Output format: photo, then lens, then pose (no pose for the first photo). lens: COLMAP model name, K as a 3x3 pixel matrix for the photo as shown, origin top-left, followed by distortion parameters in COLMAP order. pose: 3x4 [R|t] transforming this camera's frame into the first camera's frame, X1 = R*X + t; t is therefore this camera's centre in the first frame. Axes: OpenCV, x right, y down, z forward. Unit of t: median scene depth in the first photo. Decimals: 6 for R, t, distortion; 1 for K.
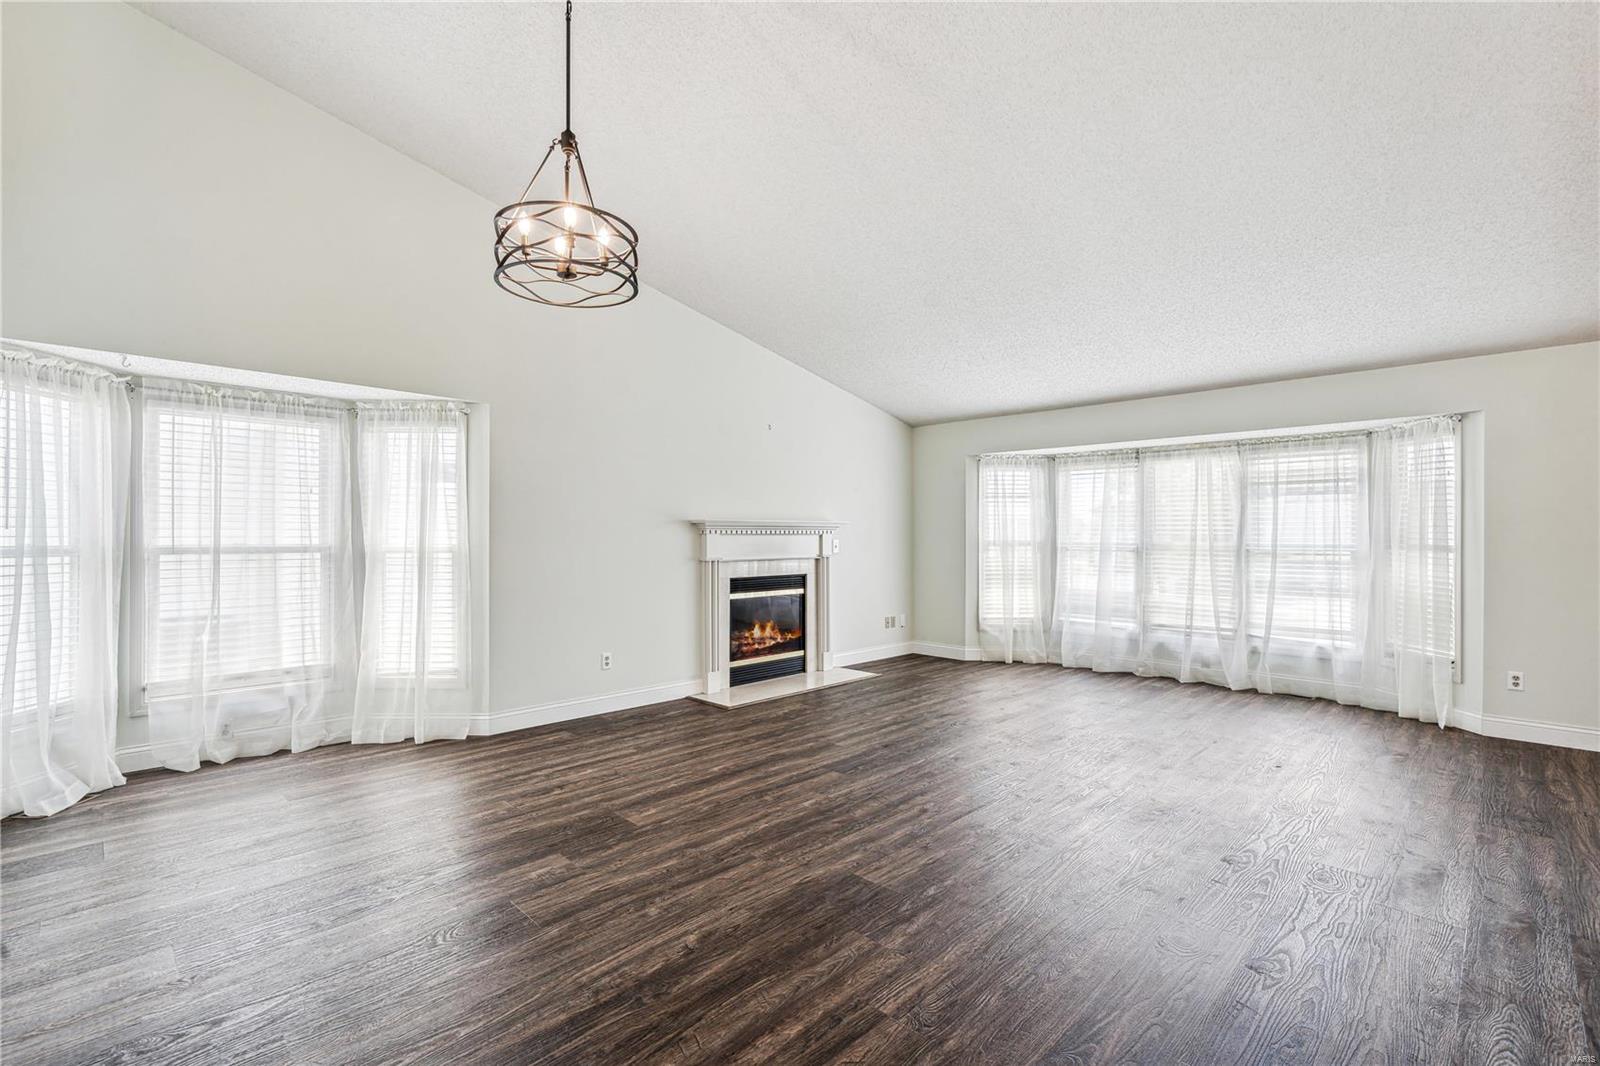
lens RADIAL K [[725.8, 0, 791.2], [0, 725.8, 533.5], [0, 0, 1]] dist [-0.005649, -0.000199]
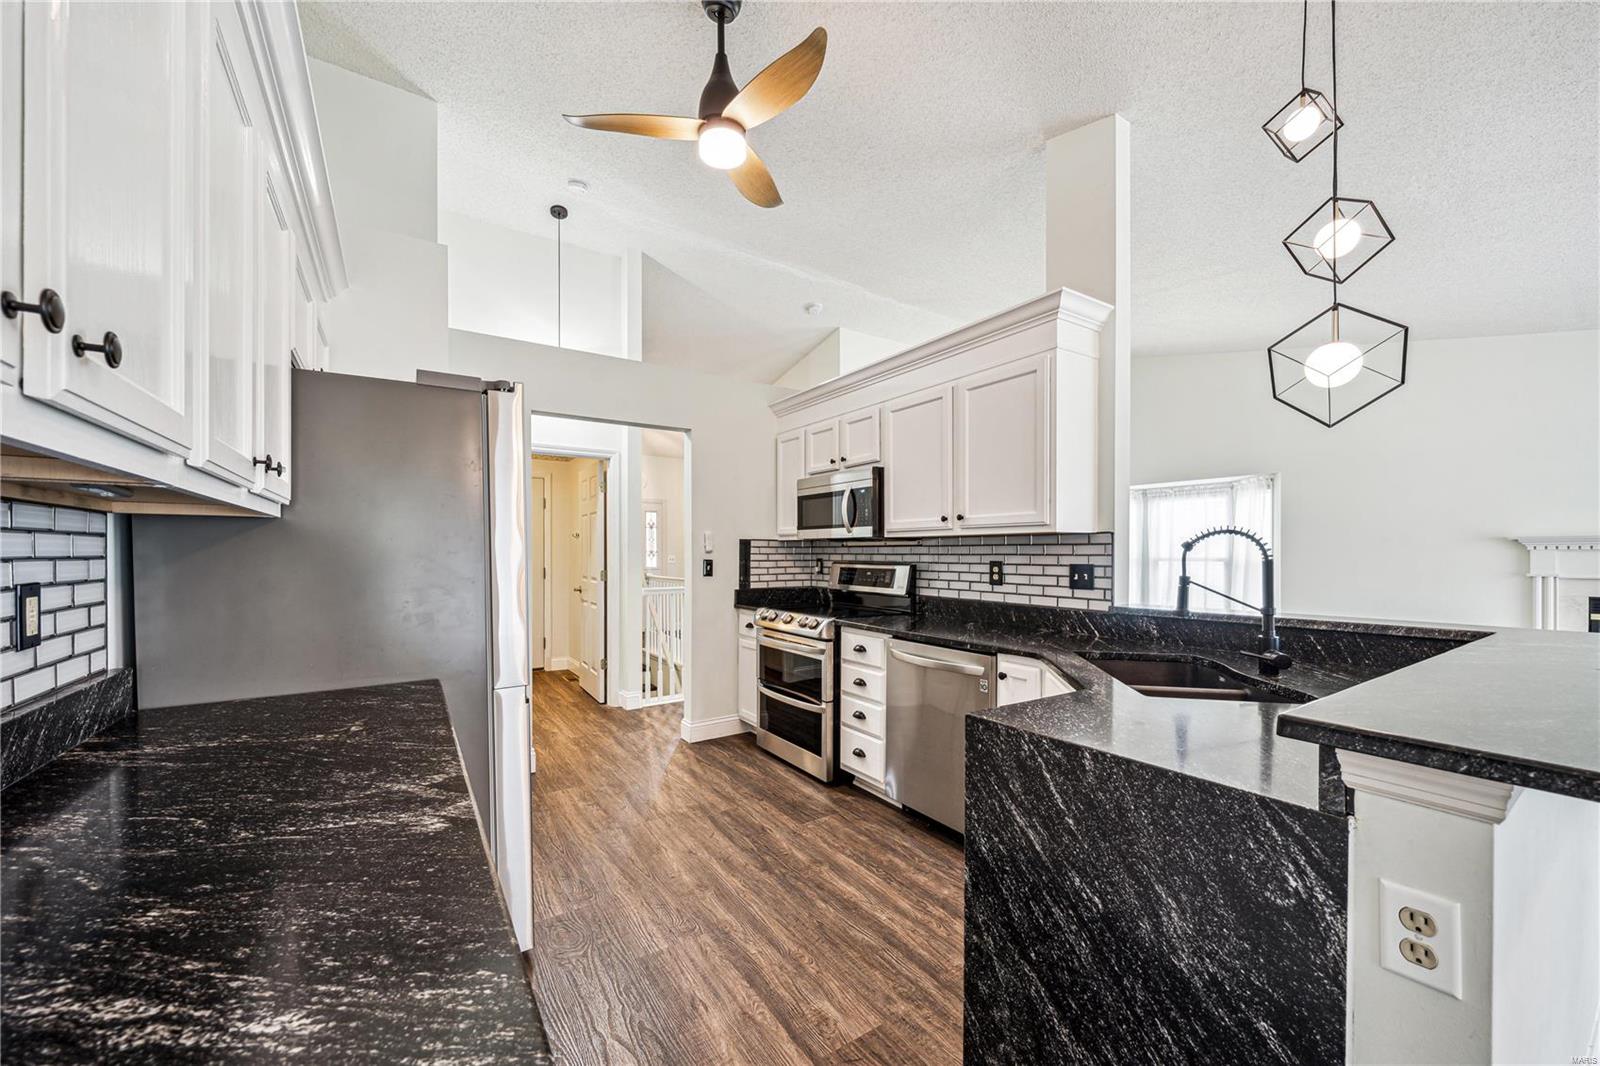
lens RADIAL K [[597.0, 0, 793.4], [0, 597.0, 556.1], [0, 0, 1]] dist [-0.004686, 0.000212]
pose [[-0.209077, 0.000892, -0.977899, 0.921092], [0.002978, 0.999996, 0.000275, 0.005952], [0.977895, -0.002855, -0.209079, 0.159188]]
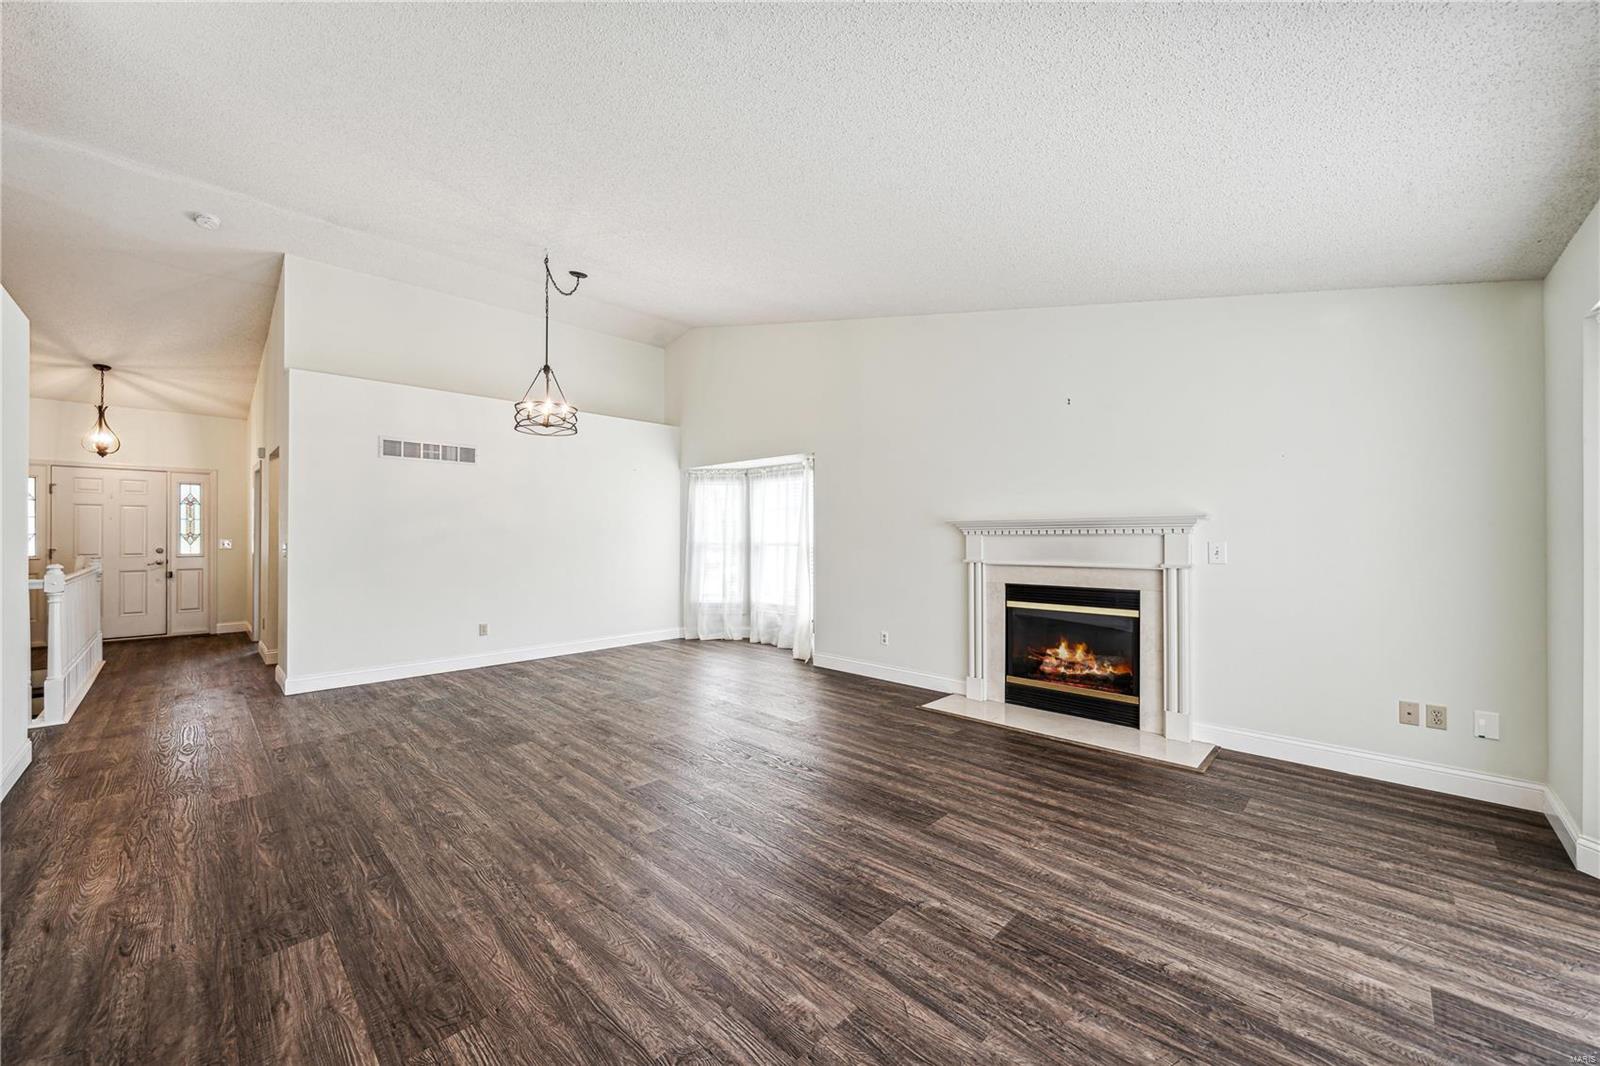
lens RADIAL K [[597.0, 0, 790.2], [0, 597.0, 533.4], [0, 0, 1]] dist [-0.004686, 0.000212]
pose [[0.005045, -0.008980, -0.999947, 0.692638], [0.002535, 0.999957, -0.008967, 0.005766], [0.999984, -0.002490, 0.005067, 0.759433]]
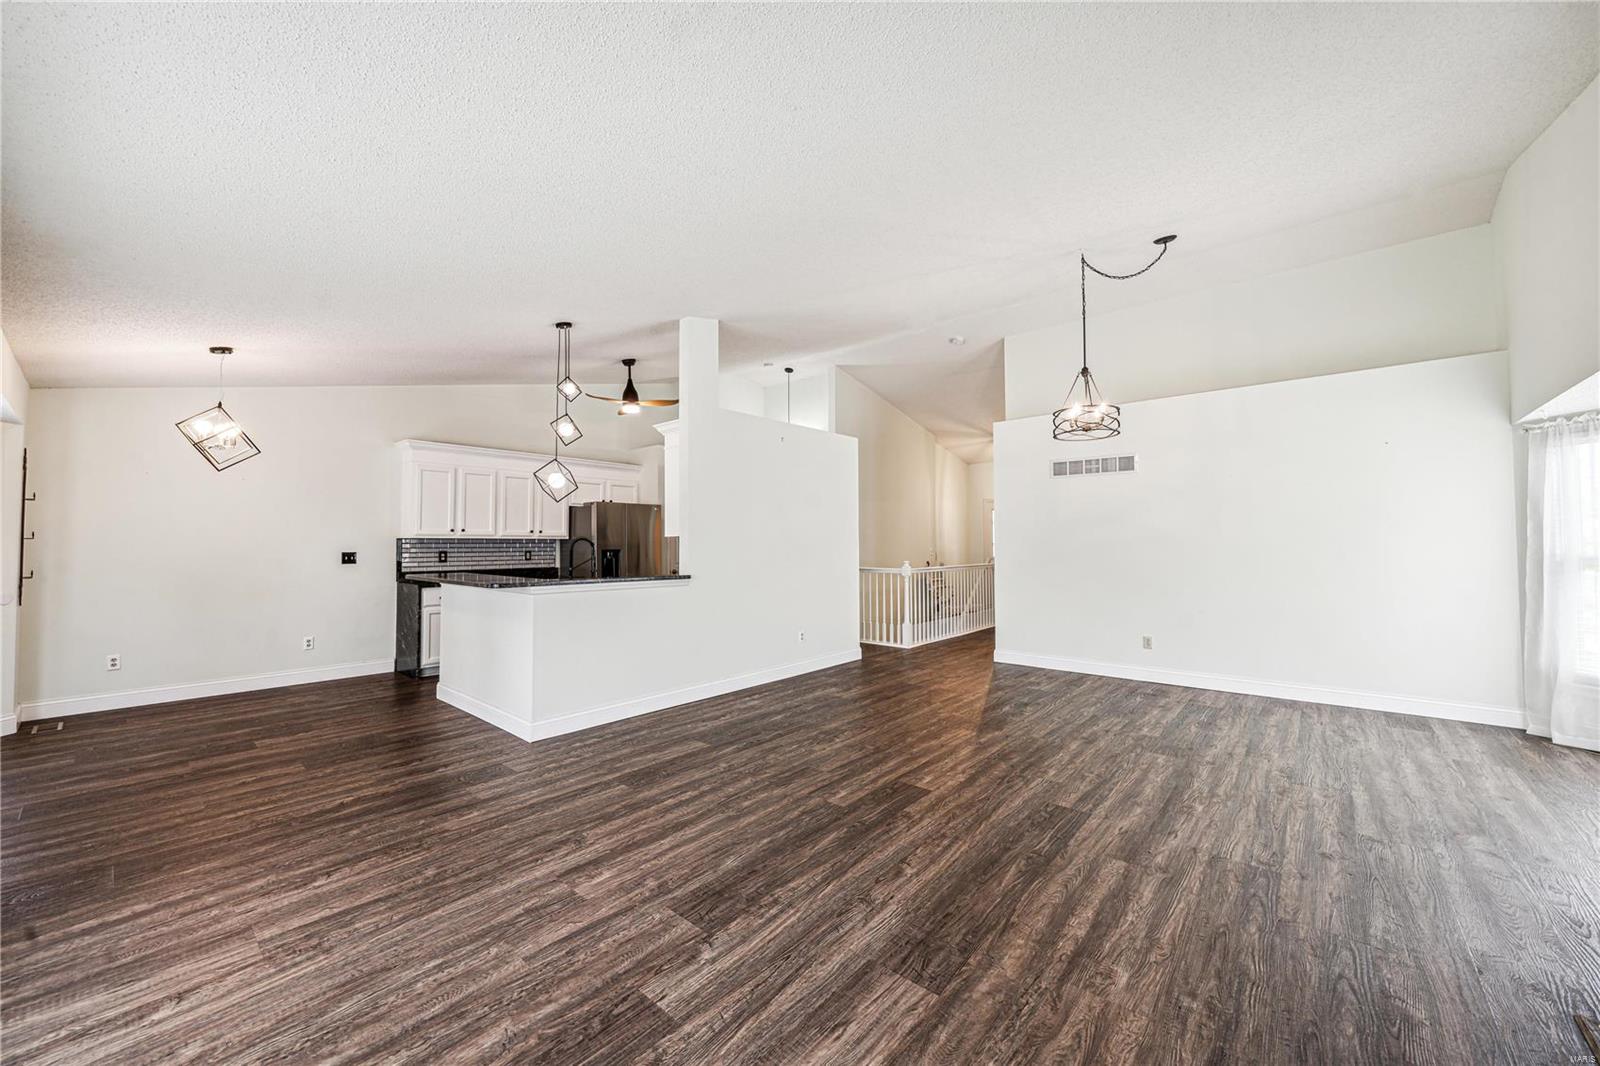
lens RADIAL K [[597.0, 0, 801.6], [0, 597.0, 534.6], [0, 0, 1]] dist [-0.004686, 0.000212]
pose [[-0.996937, -0.003116, -0.078142, 0.307478], [-0.001626, 0.999816, -0.019116, 0.002599], [0.078187, -0.018931, -0.996759, 1.179608]]
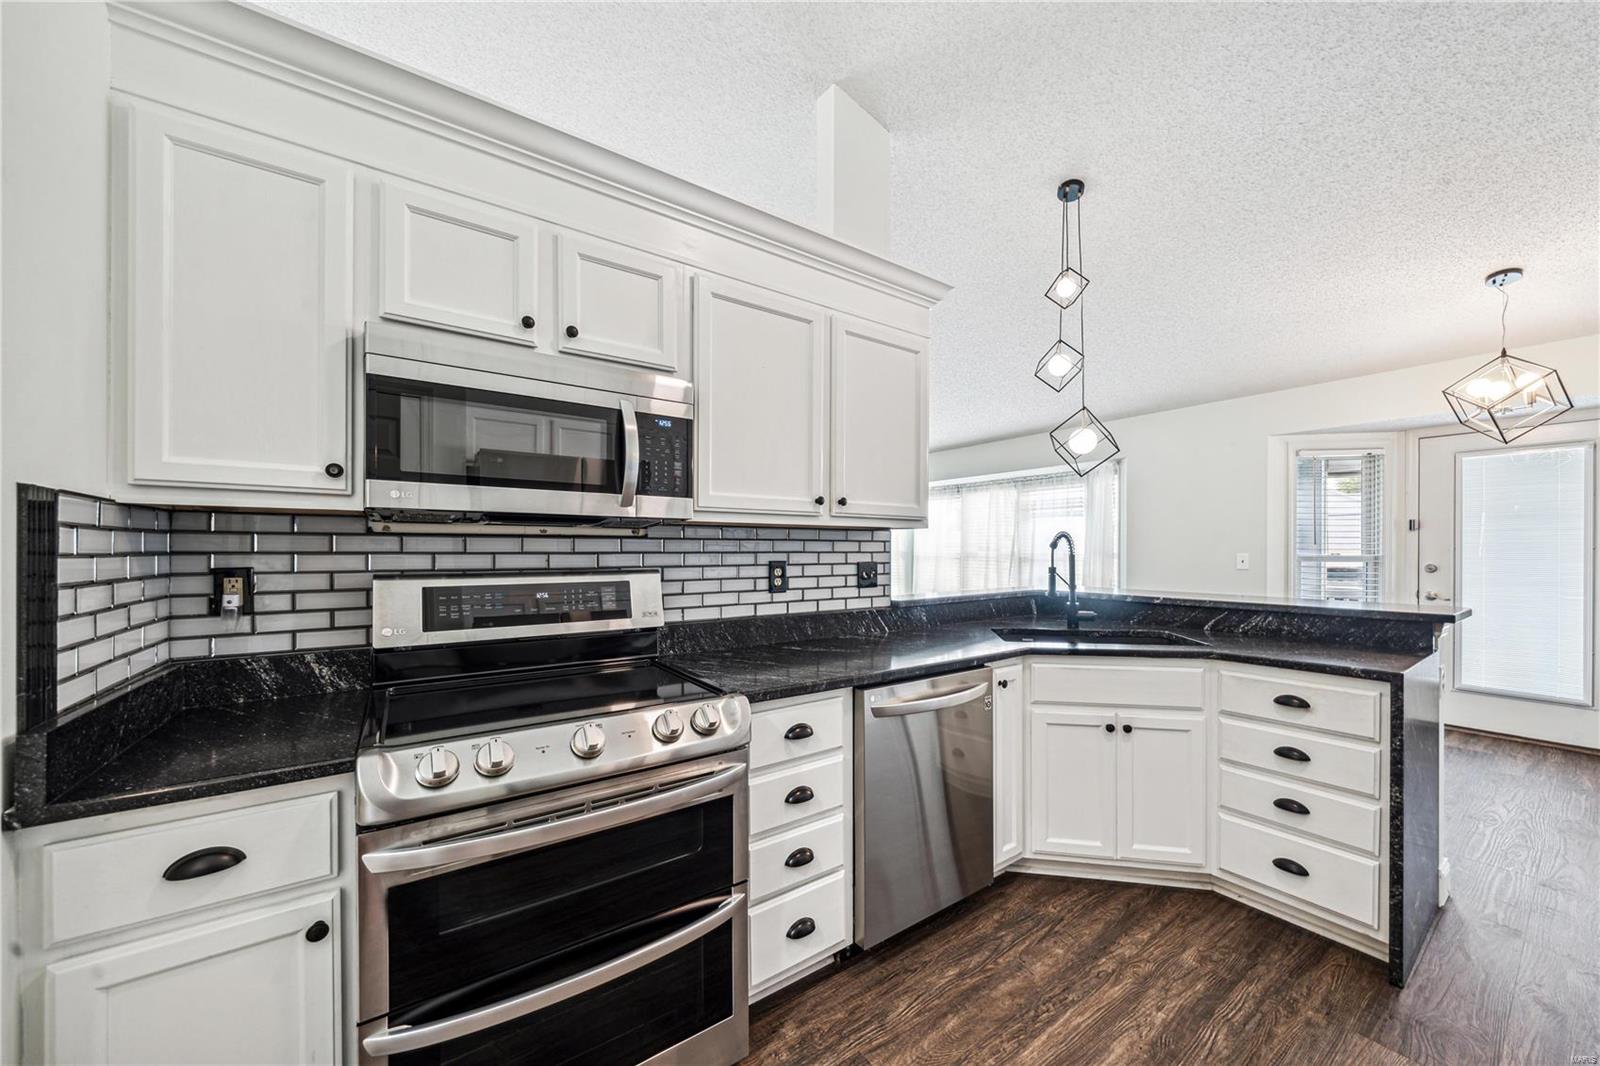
lens RADIAL K [[570.7, 0, 806.0], [0, 570.7, 549.0], [0, 0, 1]] dist [0.002030, 0.000109]
pose [[0.985533, -0.004253, -0.169431, 0.446368], [0.004738, 0.999986, 0.002462, 0.002118], [0.169418, -0.003229, 0.985539, -0.153639]]
